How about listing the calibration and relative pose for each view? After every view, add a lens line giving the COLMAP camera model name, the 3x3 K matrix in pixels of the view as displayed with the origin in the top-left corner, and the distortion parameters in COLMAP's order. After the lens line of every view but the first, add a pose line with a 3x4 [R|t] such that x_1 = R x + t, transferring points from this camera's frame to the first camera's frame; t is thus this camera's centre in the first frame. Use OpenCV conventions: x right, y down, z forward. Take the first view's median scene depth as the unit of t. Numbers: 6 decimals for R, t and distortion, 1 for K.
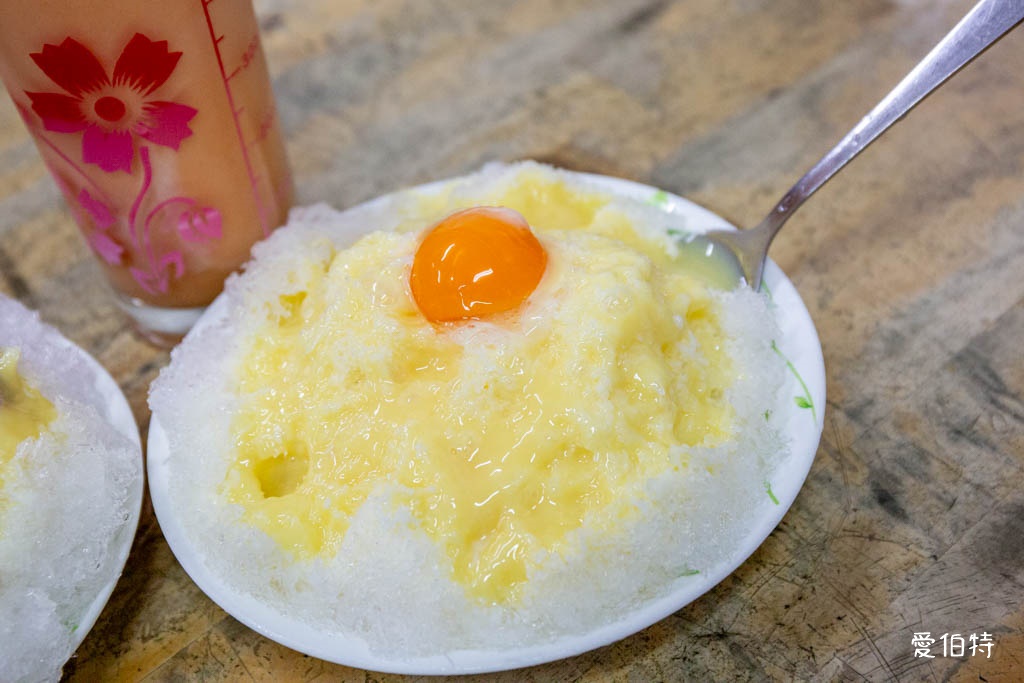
lens RADIAL K [[1615.2, 0, 508.5], [0, 1615.2, 347.2], [0, 0, 1]] dist [0.110267, 0.000000]
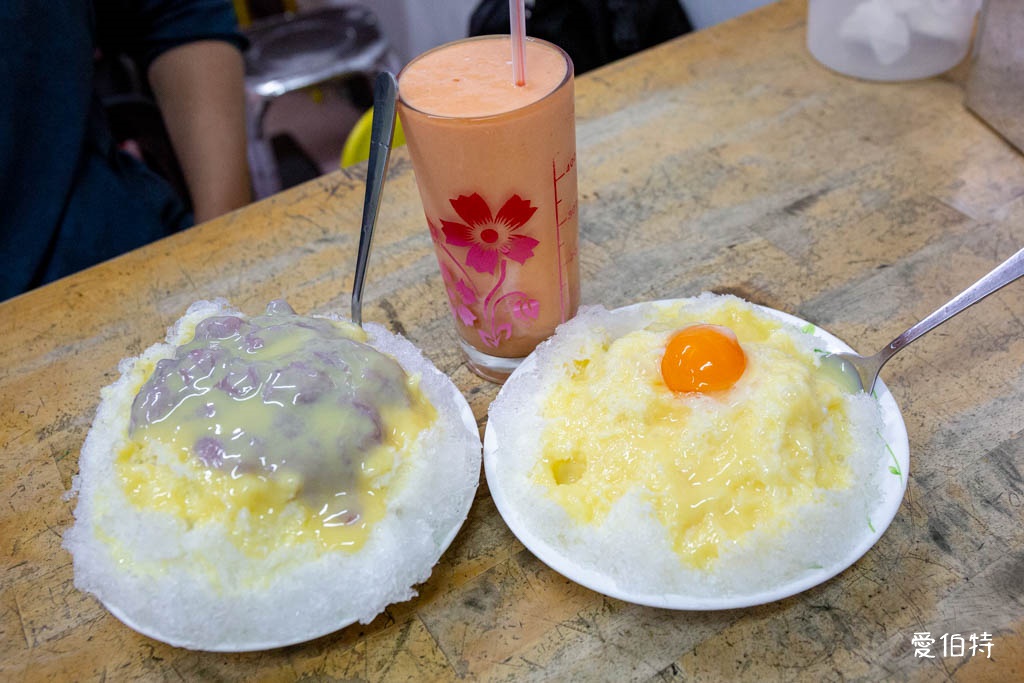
lens RADIAL K [[1177.8, 0, 517.0], [0, 1177.8, 339.5], [0, 0, 1]] dist [0.080019, 0.000000]
pose [[0.989934, 0.129312, -0.057517, -0.134491], [-0.130571, 0.991263, -0.018692, -0.023307], [0.054598, 0.026014, 0.998170, -0.191839]]
